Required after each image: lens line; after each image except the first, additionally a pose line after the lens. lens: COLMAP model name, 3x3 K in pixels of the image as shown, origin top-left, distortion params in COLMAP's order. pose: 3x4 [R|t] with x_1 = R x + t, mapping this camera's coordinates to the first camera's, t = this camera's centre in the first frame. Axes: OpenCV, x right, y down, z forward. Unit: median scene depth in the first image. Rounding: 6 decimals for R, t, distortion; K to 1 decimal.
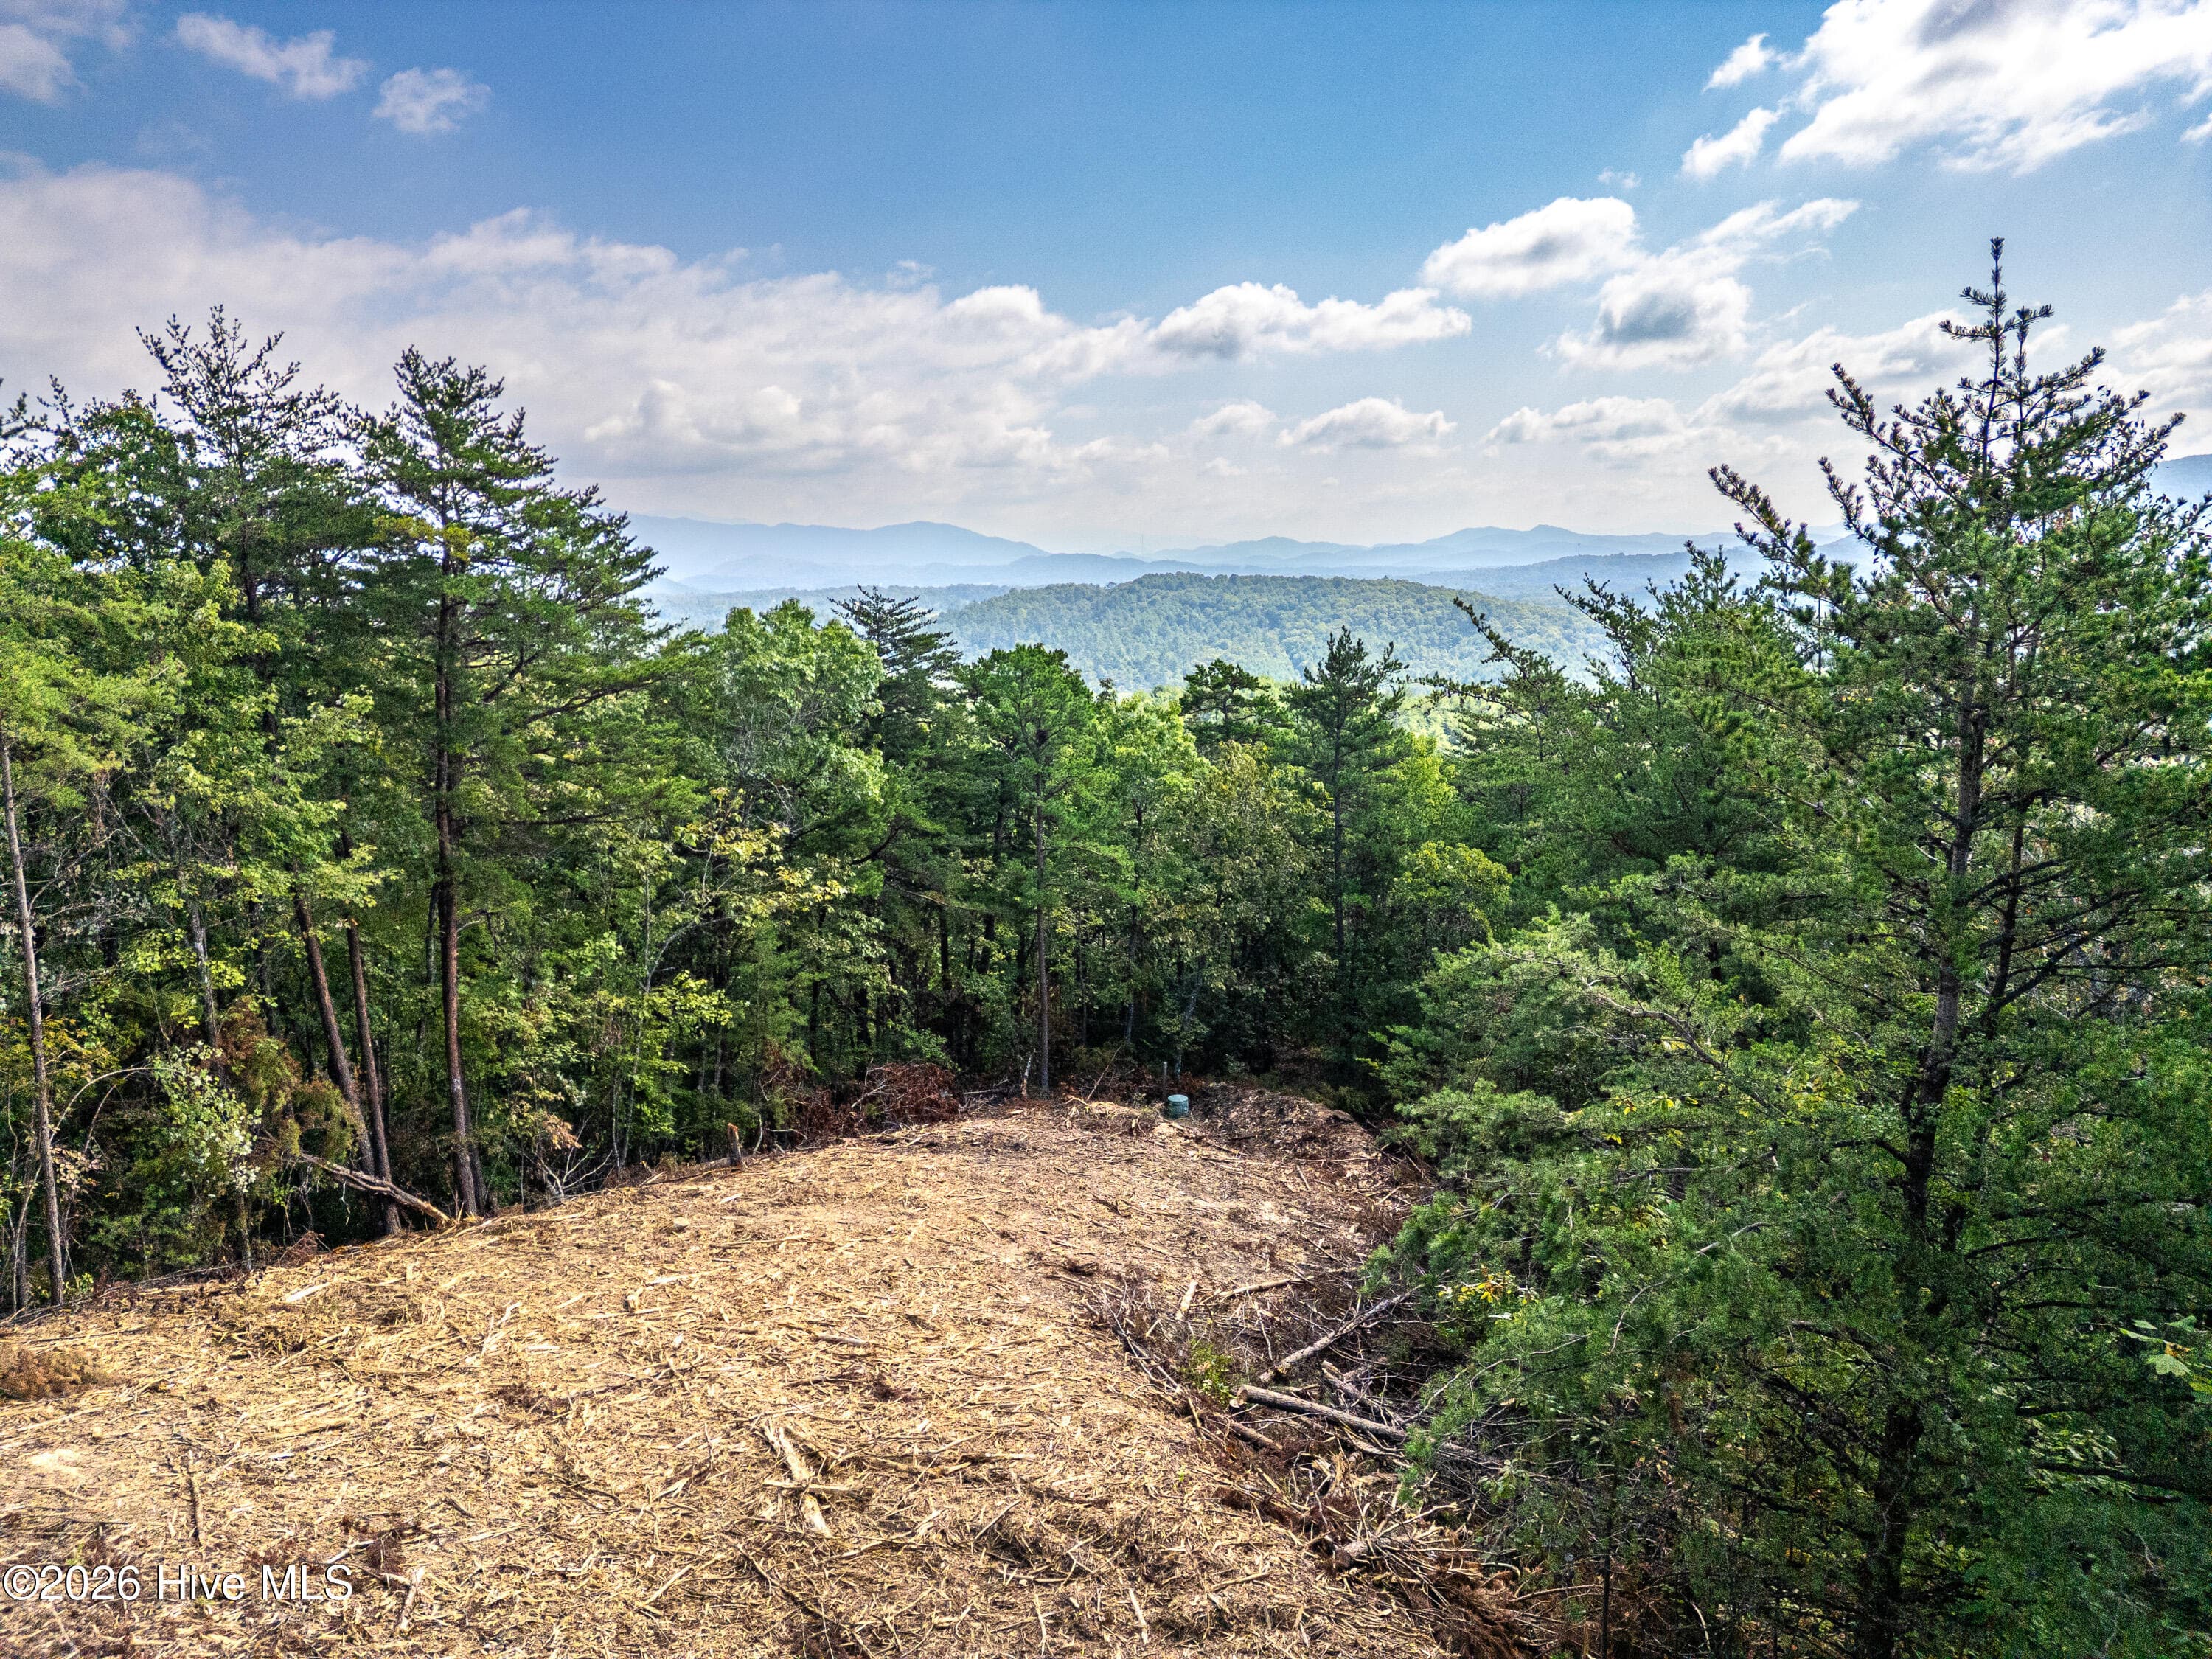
lens RADIAL K [[1585.2, 0, 1104.7], [0, 1585.2, 830.9], [0, 0, 1]] dist [0.063636, -0.066913]
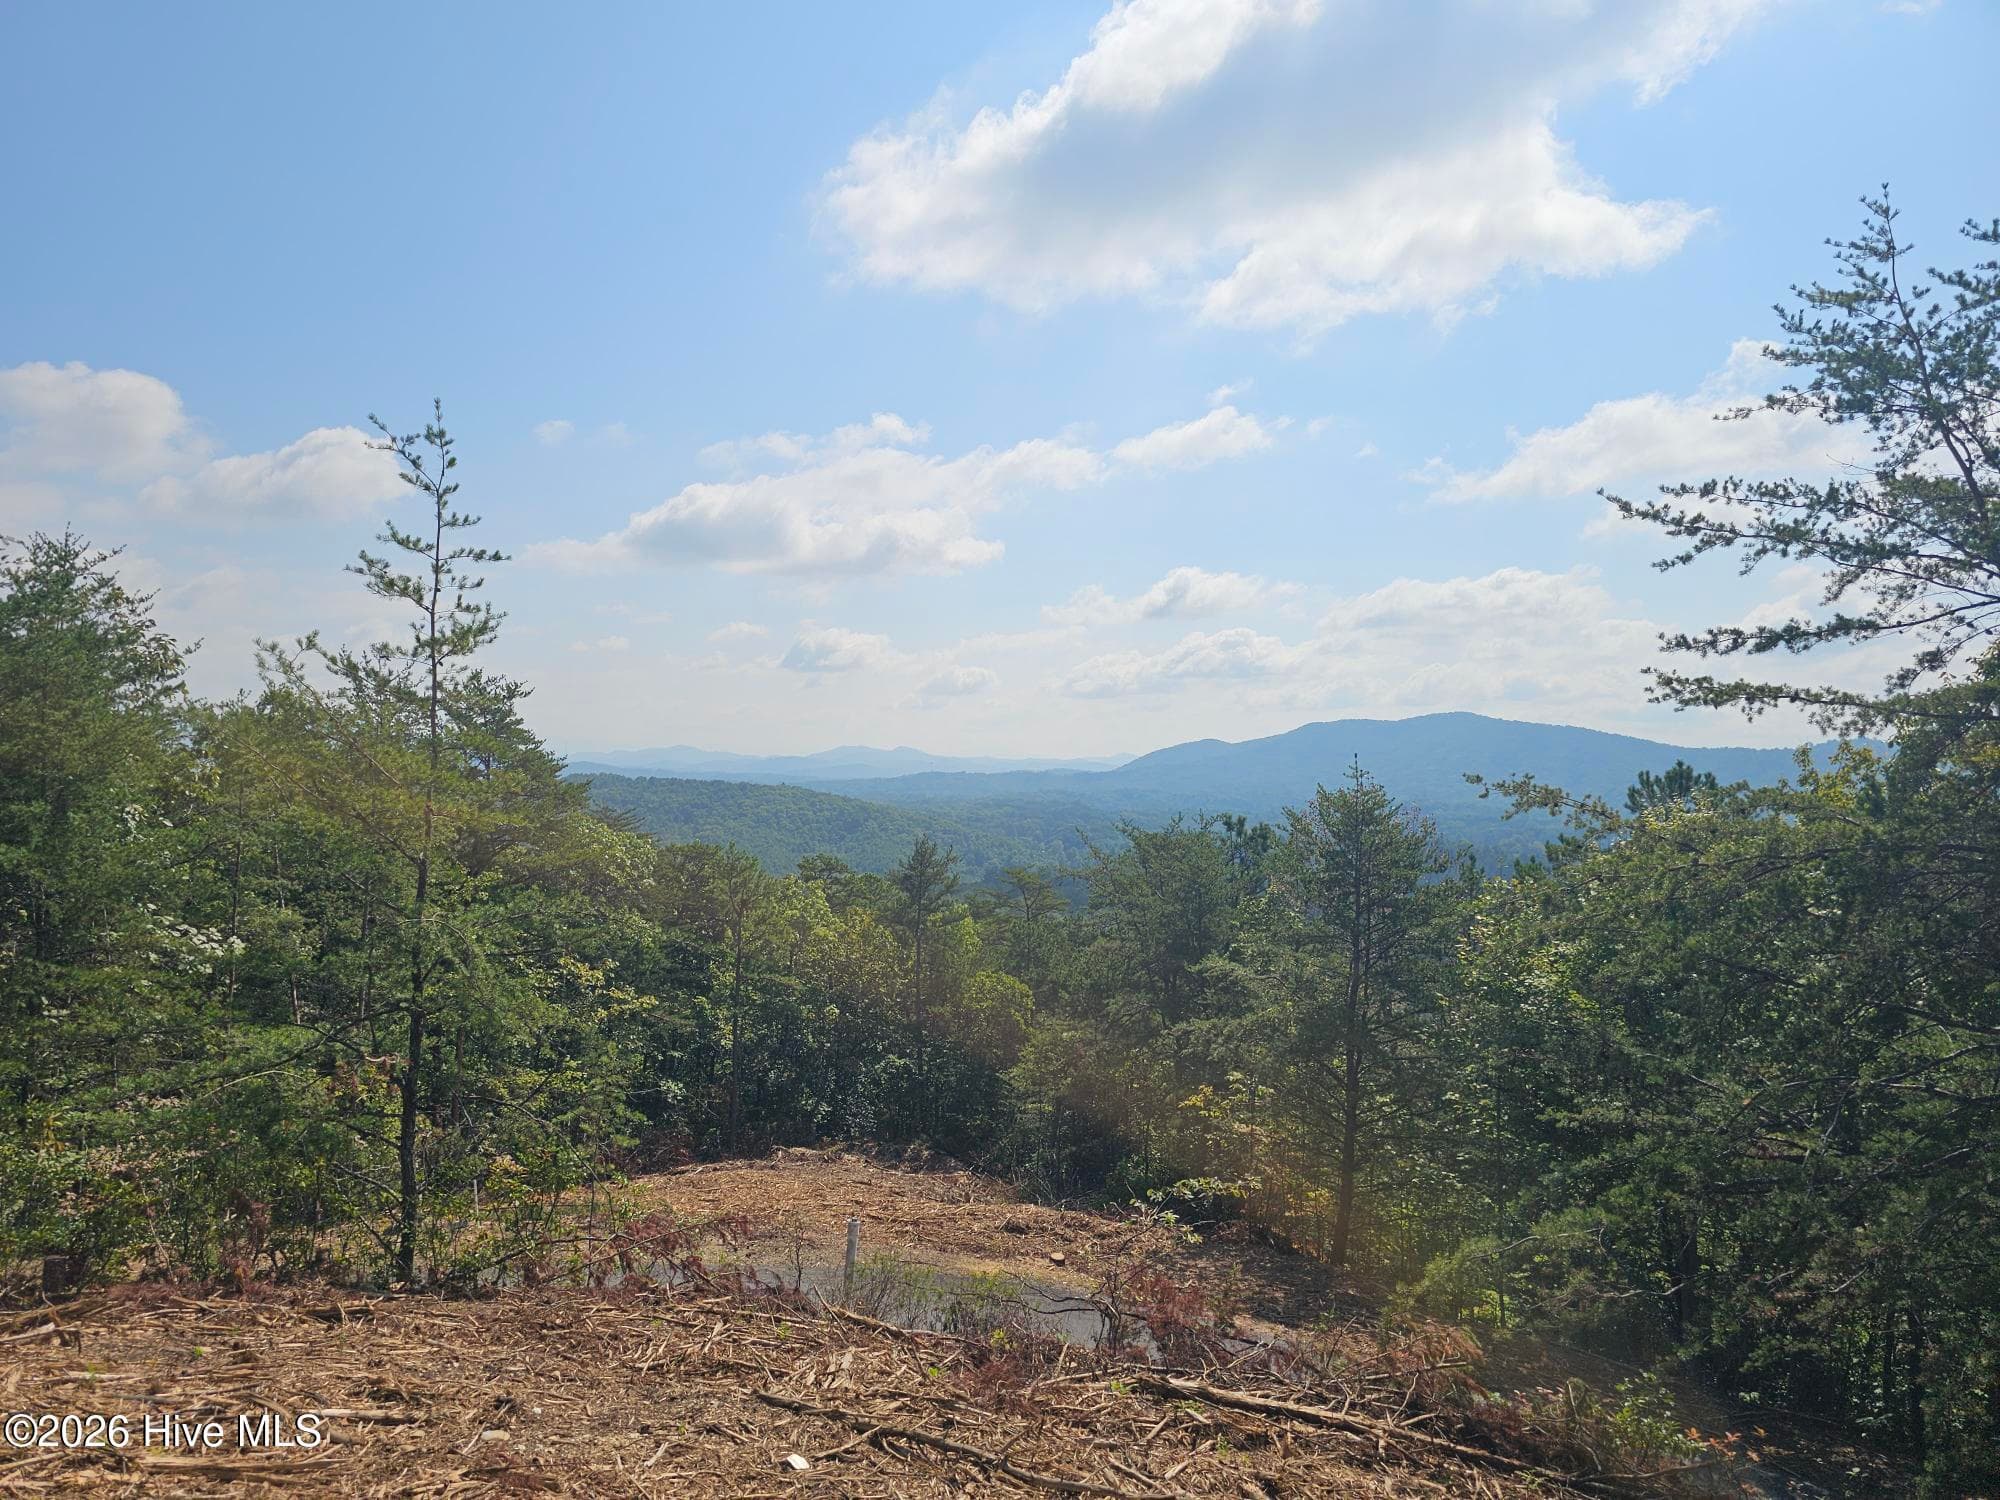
lens RADIAL K [[1433.3, 0, 958.7], [0, 1433.3, 719.3], [0, 0, 1]] dist [0.063636, -0.066913]
pose [[0.950358, 0.043555, 0.308095, -0.454707], [0.018144, 0.980713, -0.194611, 0.064003], [-0.310629, 0.190540, 0.931238, -0.620285]]
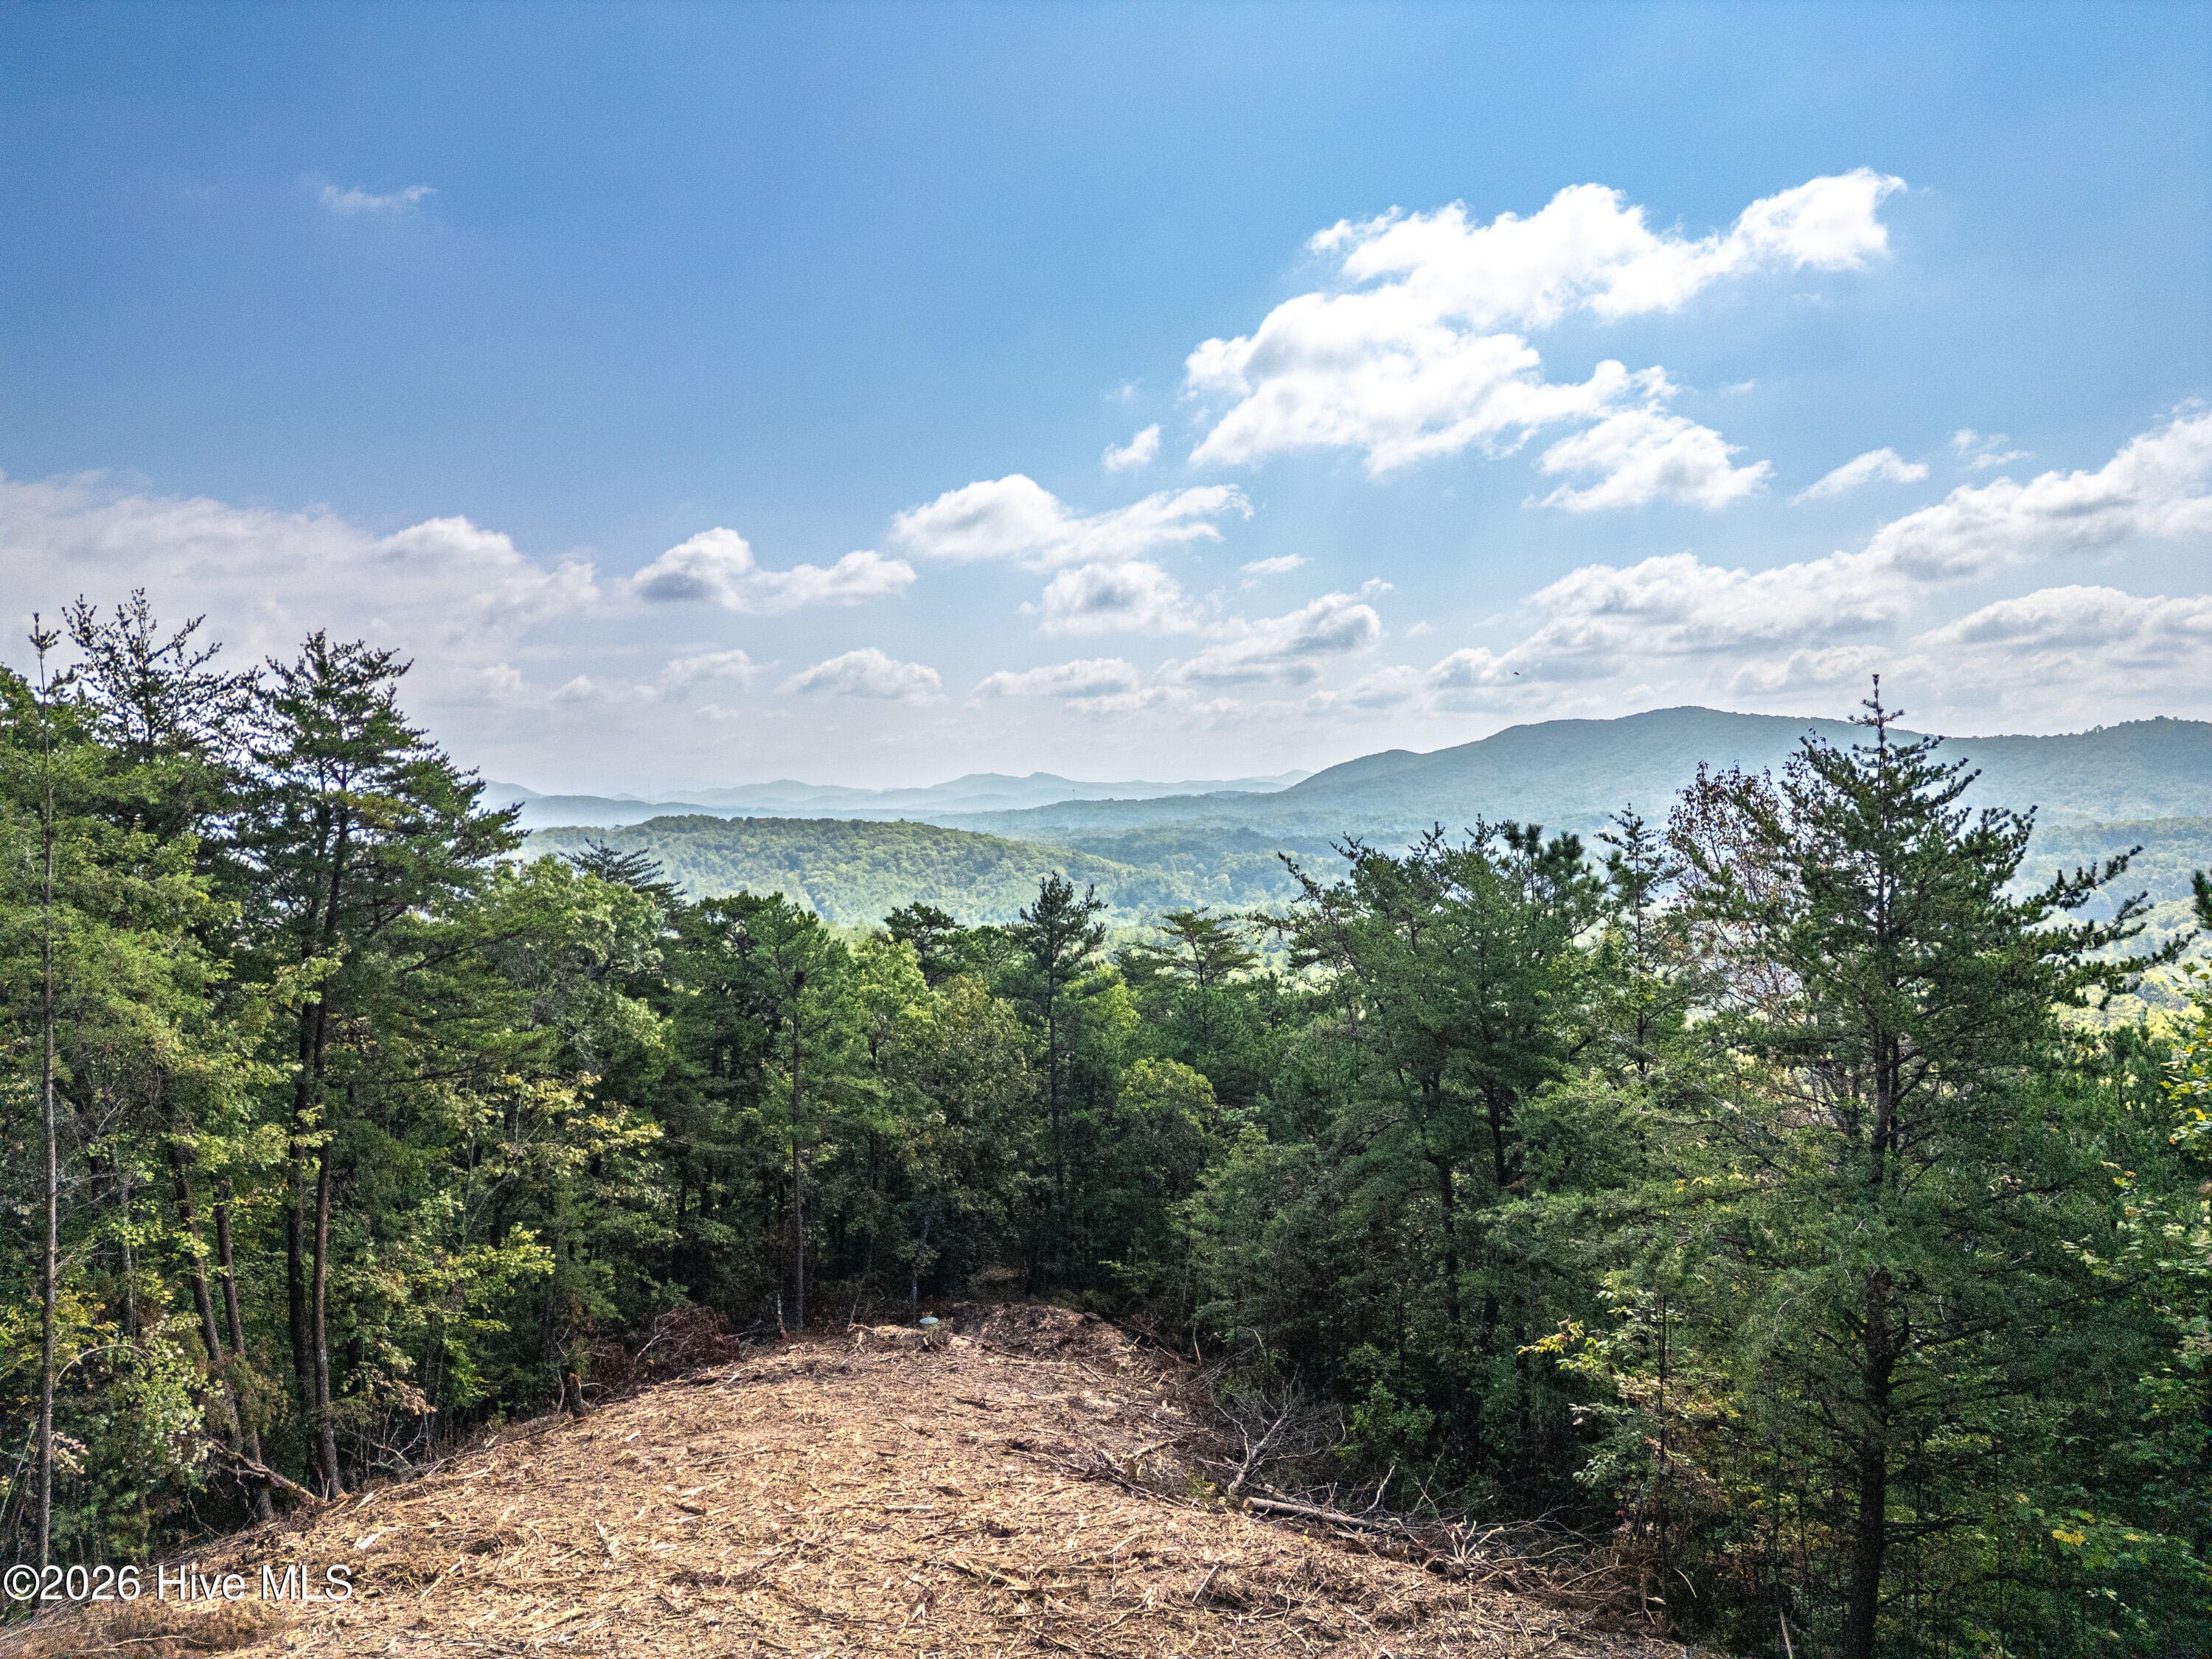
lens RADIAL K [[1585.2, 0, 1106.8], [0, 1585.2, 796.4], [0, 0, 1]] dist [0.063636, -0.066913]
pose [[0.950834, -0.001504, 0.309698, -0.289325], [0.054393, 0.985256, -0.162211, 0.008229], [-0.304888, 0.171082, 0.936896, -0.145208]]
